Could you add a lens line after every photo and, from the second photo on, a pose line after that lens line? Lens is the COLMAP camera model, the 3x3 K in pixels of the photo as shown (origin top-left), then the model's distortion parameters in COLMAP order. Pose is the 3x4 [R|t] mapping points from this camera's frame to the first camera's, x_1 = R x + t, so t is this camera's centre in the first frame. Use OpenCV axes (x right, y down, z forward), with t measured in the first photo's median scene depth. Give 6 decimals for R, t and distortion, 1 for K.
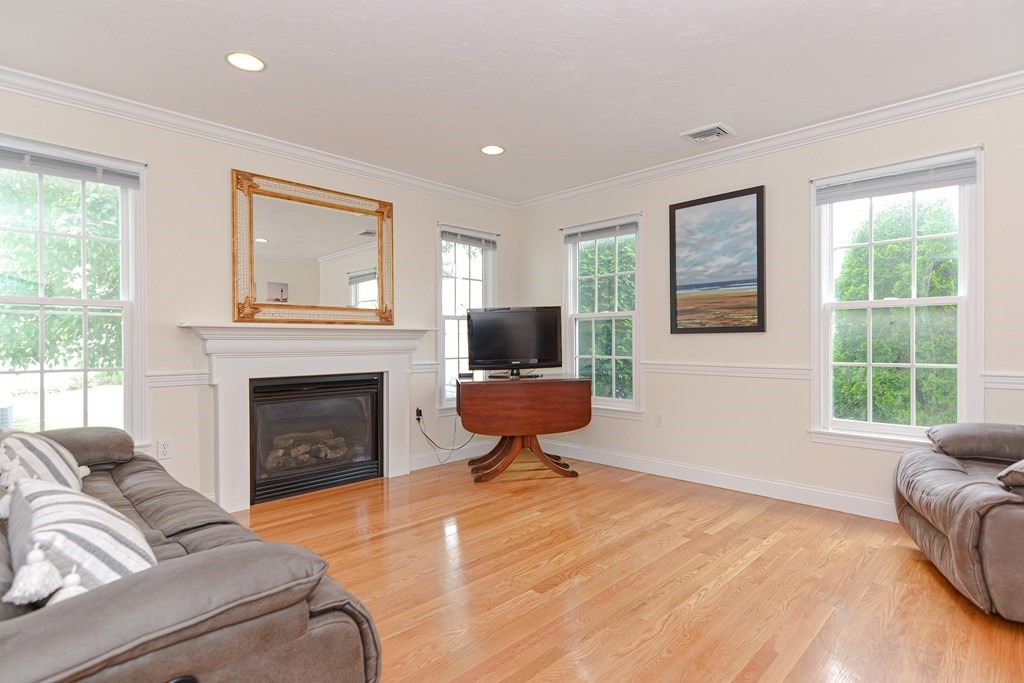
lens RADIAL K [[517.6, 0, 512.0], [0, 517.6, 341.5], [0, 0, 1]] dist [0.021317, -0.000413]
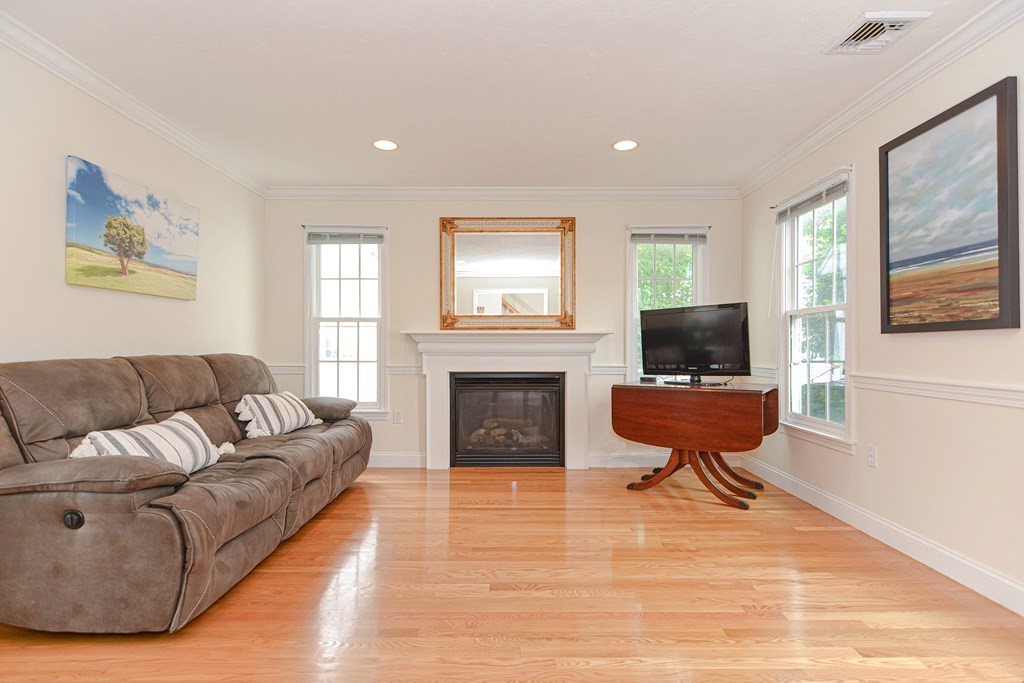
lens RADIAL K [[490.3, 0, 513.1], [0, 490.3, 345.0], [0, 0, 1]] dist [0.024233, -0.012454]
pose [[0.706571, 0.002390, -0.707638, 0.438023], [-0.002566, 0.999996, 0.000815, 0.000817], [0.707637, 0.001240, 0.706575, 0.195921]]
